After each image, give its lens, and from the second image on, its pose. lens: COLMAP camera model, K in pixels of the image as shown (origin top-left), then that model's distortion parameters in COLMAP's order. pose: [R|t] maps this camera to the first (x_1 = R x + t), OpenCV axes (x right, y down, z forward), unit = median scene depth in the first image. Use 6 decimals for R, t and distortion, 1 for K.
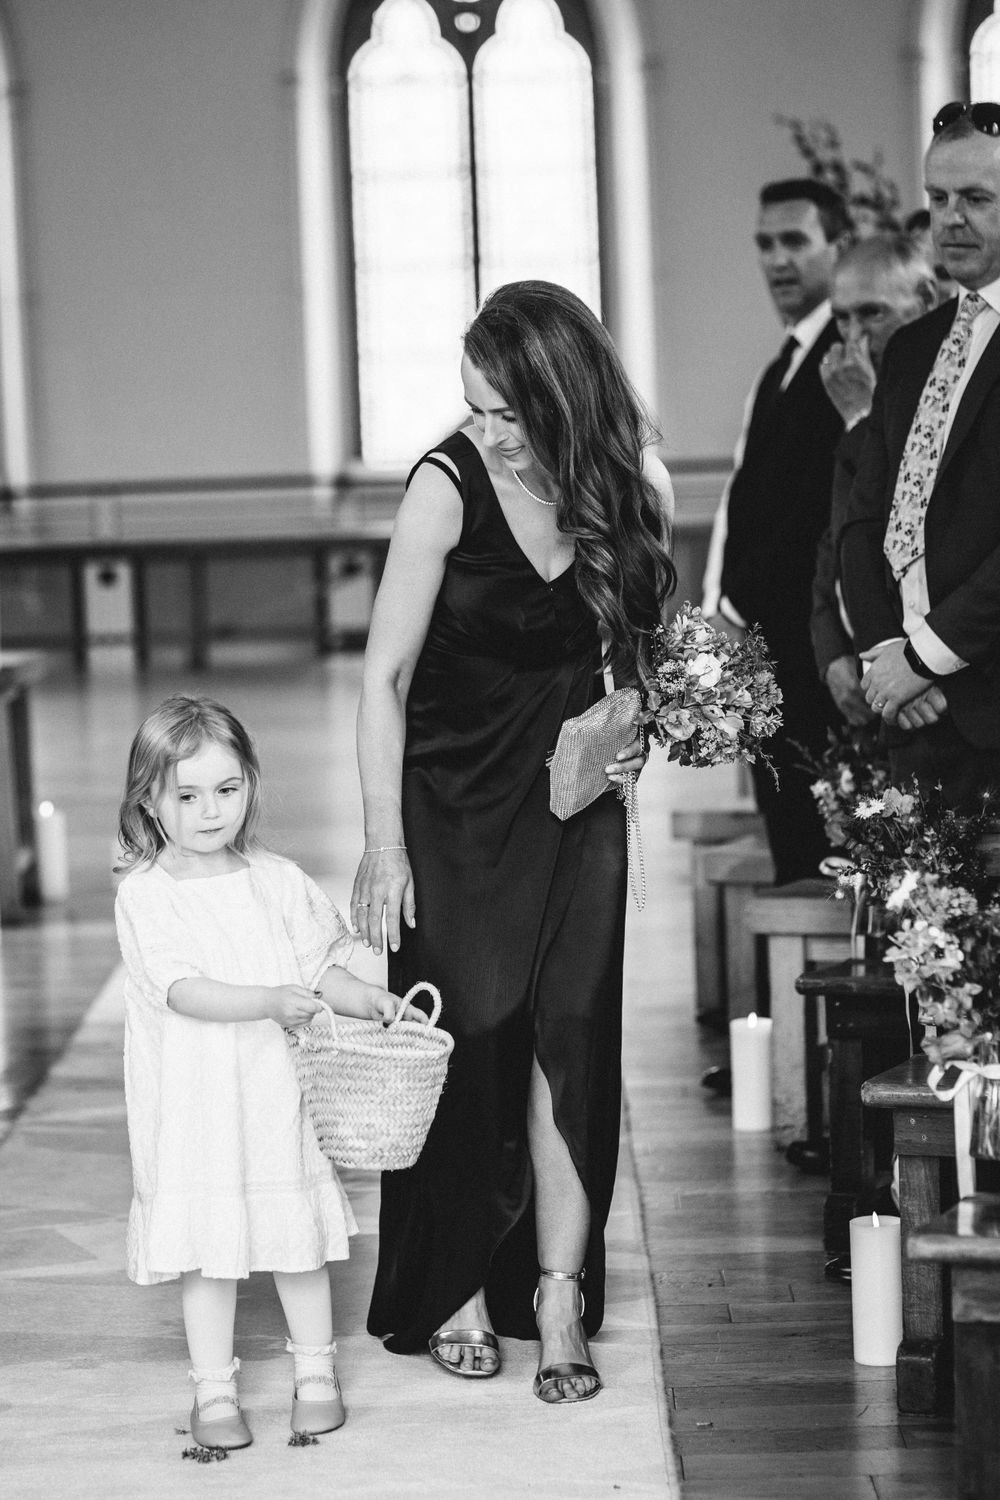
lens RADIAL K [[3566.5, 0, 498.6], [0, 3566.5, 745.4], [0, 0, 1]] dist [-0.033422, 0.000000]
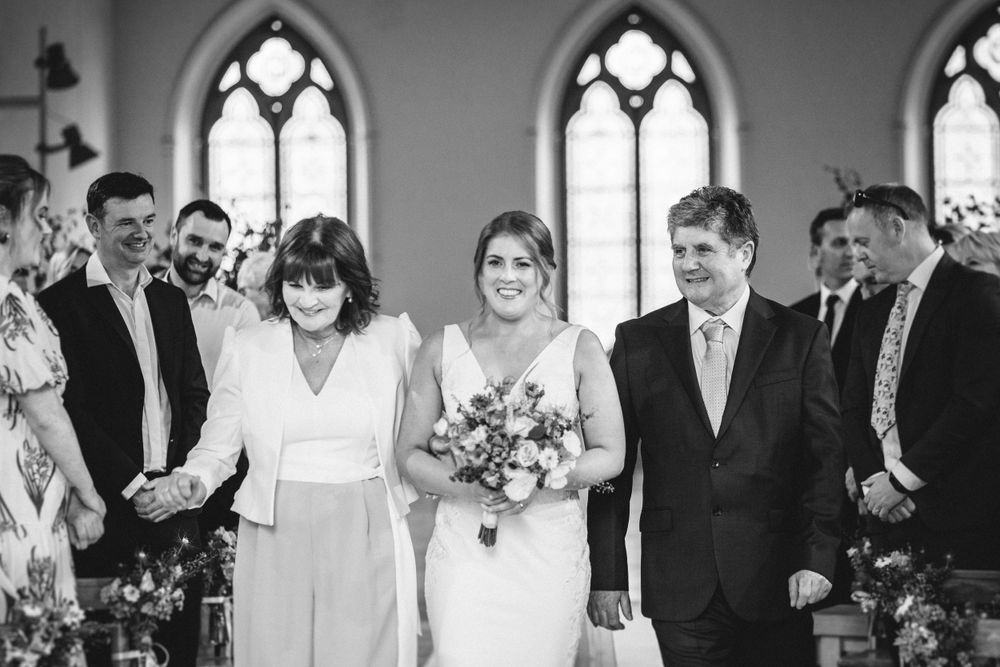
lens RADIAL K [[2377.7, 0, 545.5], [0, 2377.7, 353.4], [0, 0, 1]] dist [-0.033422, 0.000000]
pose [[0.999421, 0.028569, -0.018500, -0.042612], [-0.029977, 0.996270, -0.080920, 0.013976], [0.016120, 0.081428, 0.996549, -0.180488]]
